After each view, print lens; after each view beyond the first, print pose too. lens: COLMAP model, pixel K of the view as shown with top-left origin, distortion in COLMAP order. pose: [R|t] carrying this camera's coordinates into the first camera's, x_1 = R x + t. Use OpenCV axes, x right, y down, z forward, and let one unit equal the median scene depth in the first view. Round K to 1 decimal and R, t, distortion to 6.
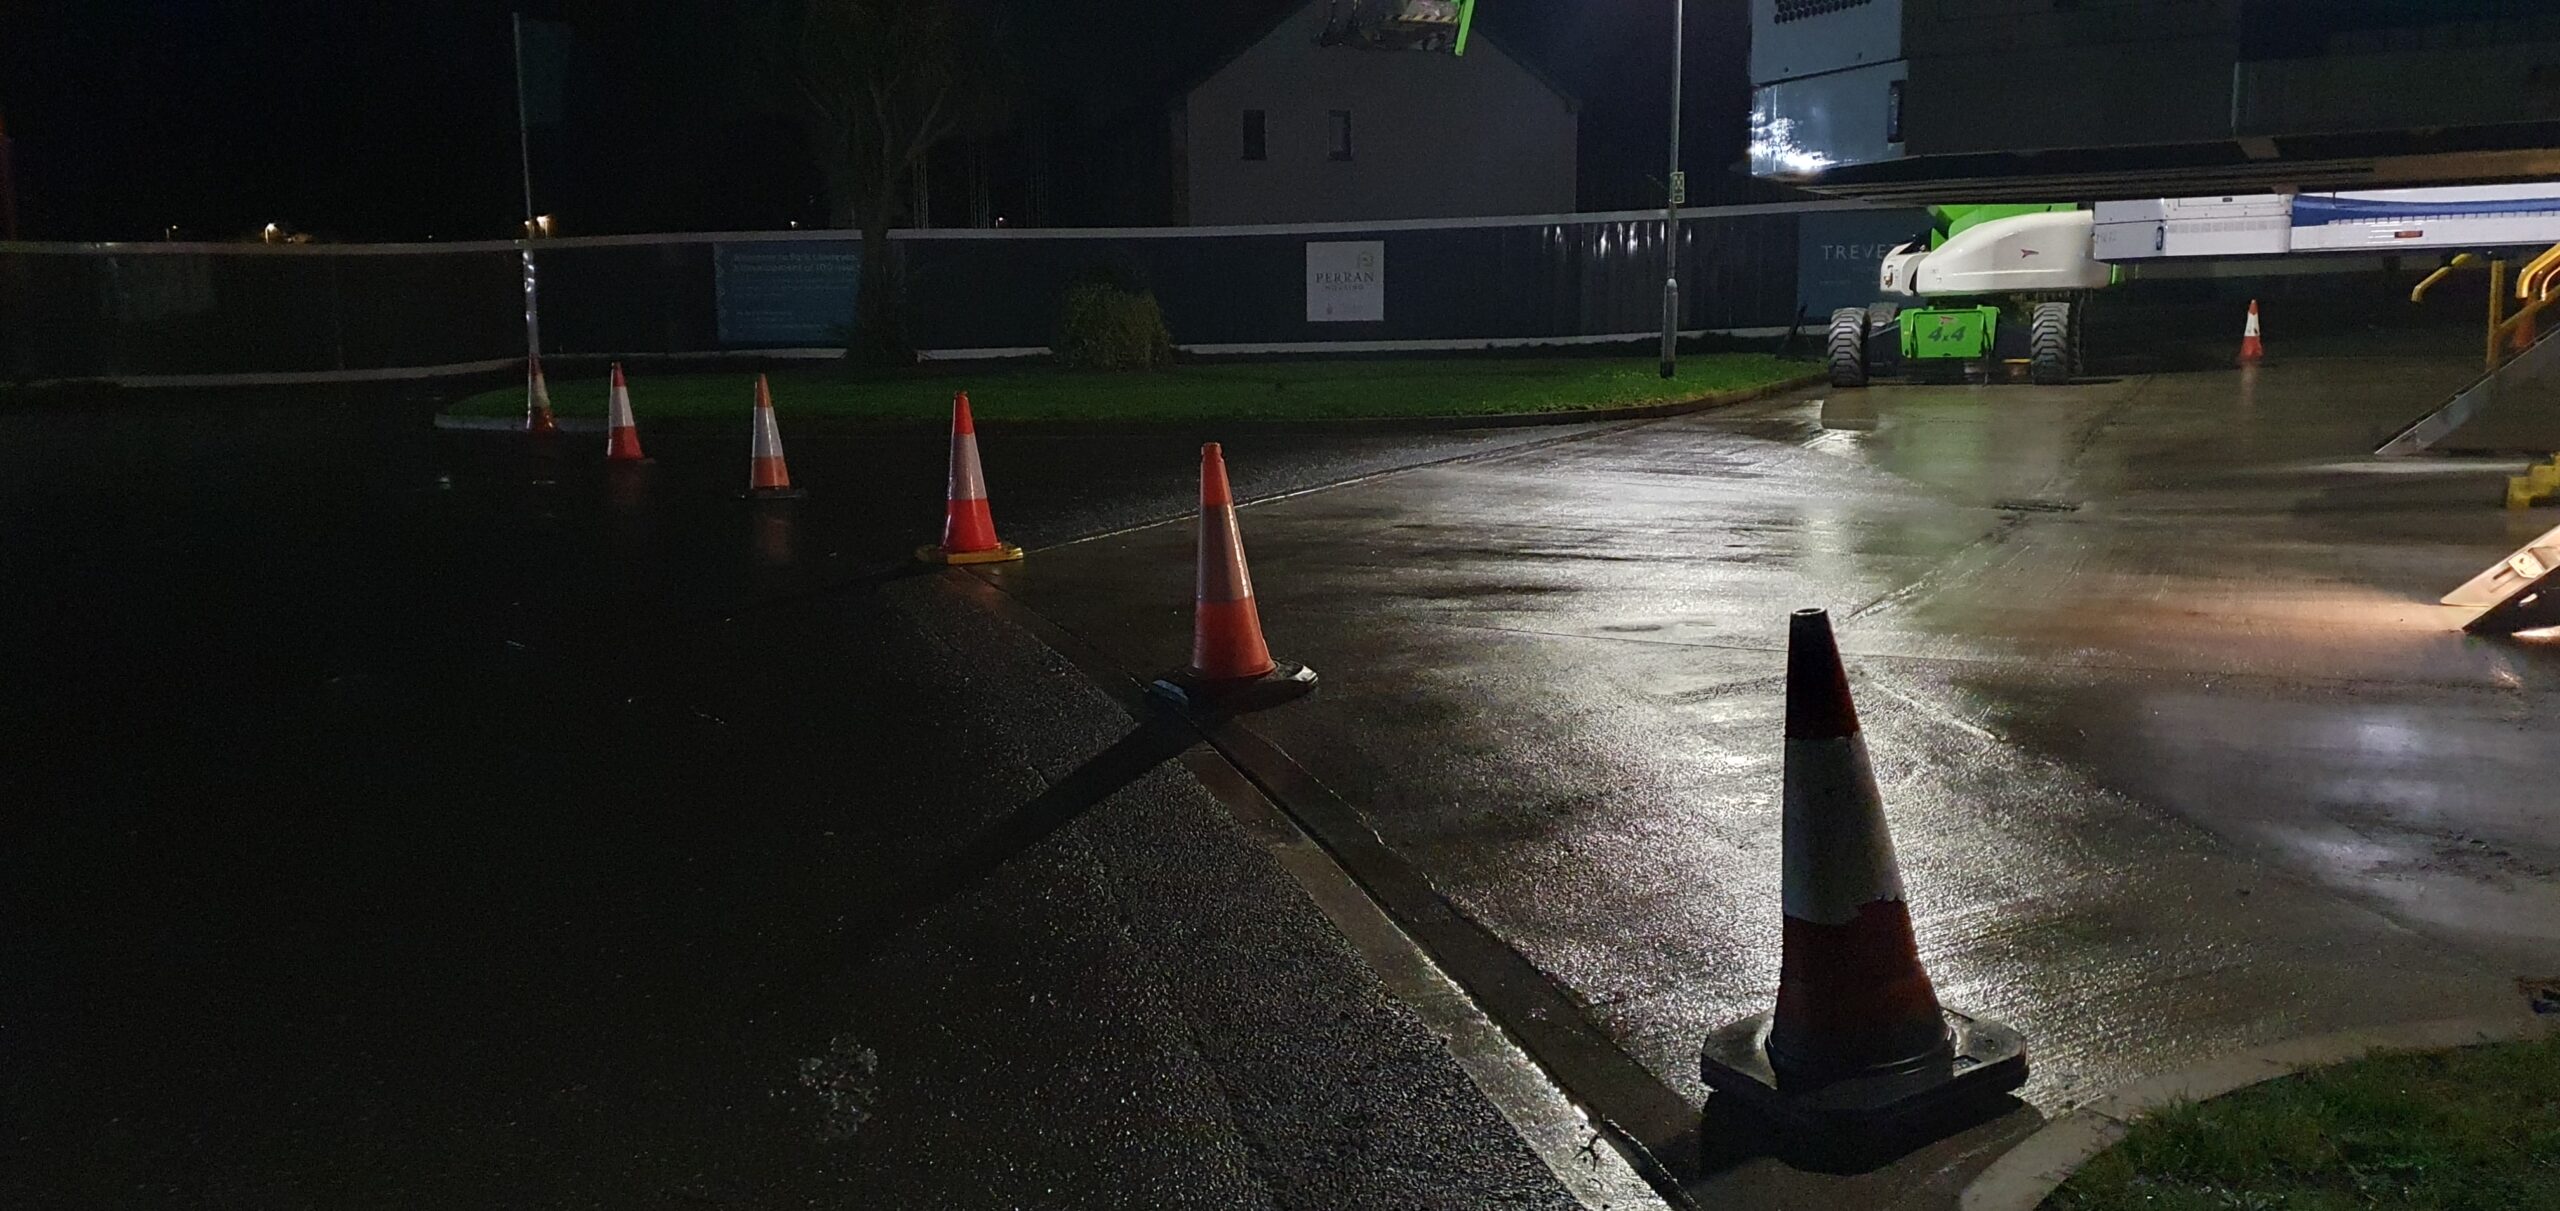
lens RADIAL K [[1932.8, 0, 1281.3], [0, 1932.8, 638.7], [0, 0, 1]] dist [0.017385, -0.002536]
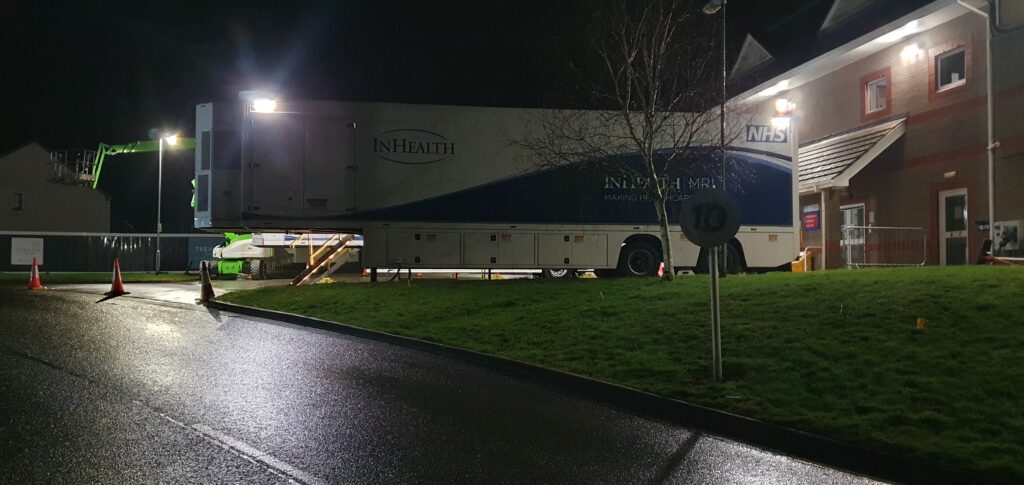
lens RADIAL K [[773.1, 0, 512.5], [0, 773.1, 255.8], [0, 0, 1]] dist [0.017385, -0.002536]
pose [[0.789268, 0.039623, 0.612769, -0.171183], [0.083685, 0.981664, -0.171265, 0.137187], [-0.608320, 0.186454, 0.771481, -0.572799]]
